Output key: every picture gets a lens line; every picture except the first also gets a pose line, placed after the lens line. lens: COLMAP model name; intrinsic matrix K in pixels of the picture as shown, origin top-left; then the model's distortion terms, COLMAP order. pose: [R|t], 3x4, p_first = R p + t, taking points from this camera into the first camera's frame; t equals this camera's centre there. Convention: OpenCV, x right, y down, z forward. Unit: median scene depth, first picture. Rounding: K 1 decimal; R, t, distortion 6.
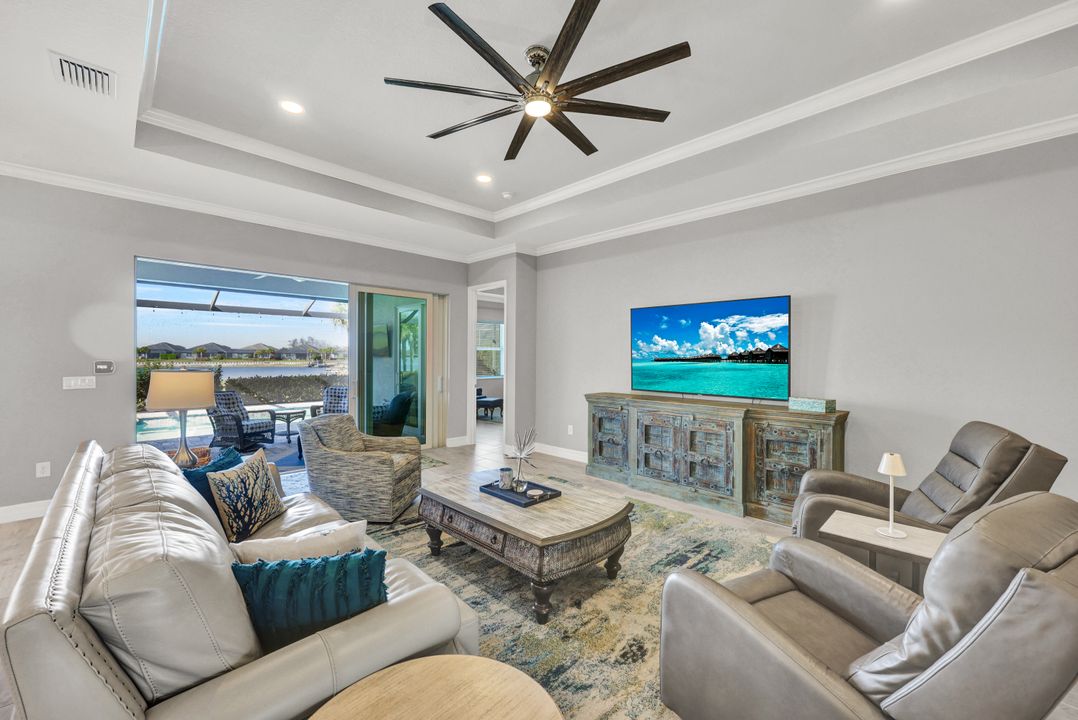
lens RADIAL K [[430.4, 0, 535.6], [0, 430.4, 353.8], [0, 0, 1]] dist [0.006397, -0.000084]
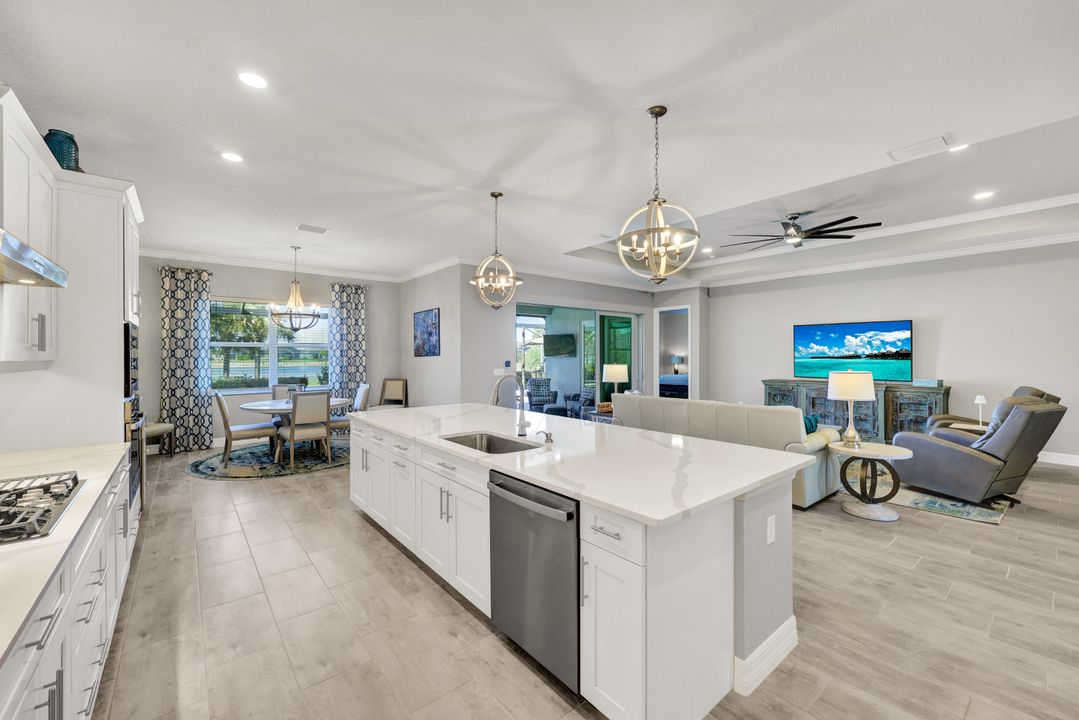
lens RADIAL K [[430.8, 0, 537.5], [0, 430.8, 352.1], [0, 0, 1]] dist [0.006397, -0.000084]
pose [[0.995600, -0.005896, -0.093518, -0.660396], [0.005753, 0.999982, -0.001799, -0.012232], [0.093527, 0.001253, 0.995616, -0.769210]]
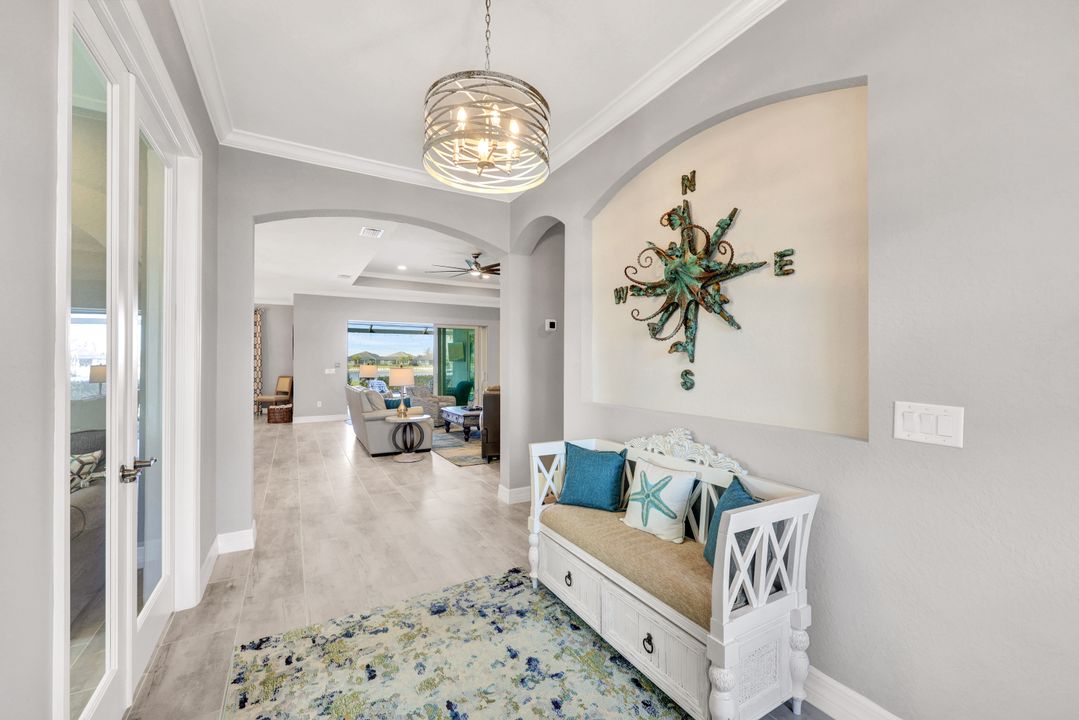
lens RADIAL K [[430.8, 0, 544.6], [0, 430.8, 363.9], [0, 0, 1]] dist [0.006397, -0.000084]
pose [[0.969450, -0.001372, -0.245283, 0.726585], [0.003550, 0.999958, 0.008438, 0.008702], [0.245261, -0.009051, 0.969415, -1.055049]]
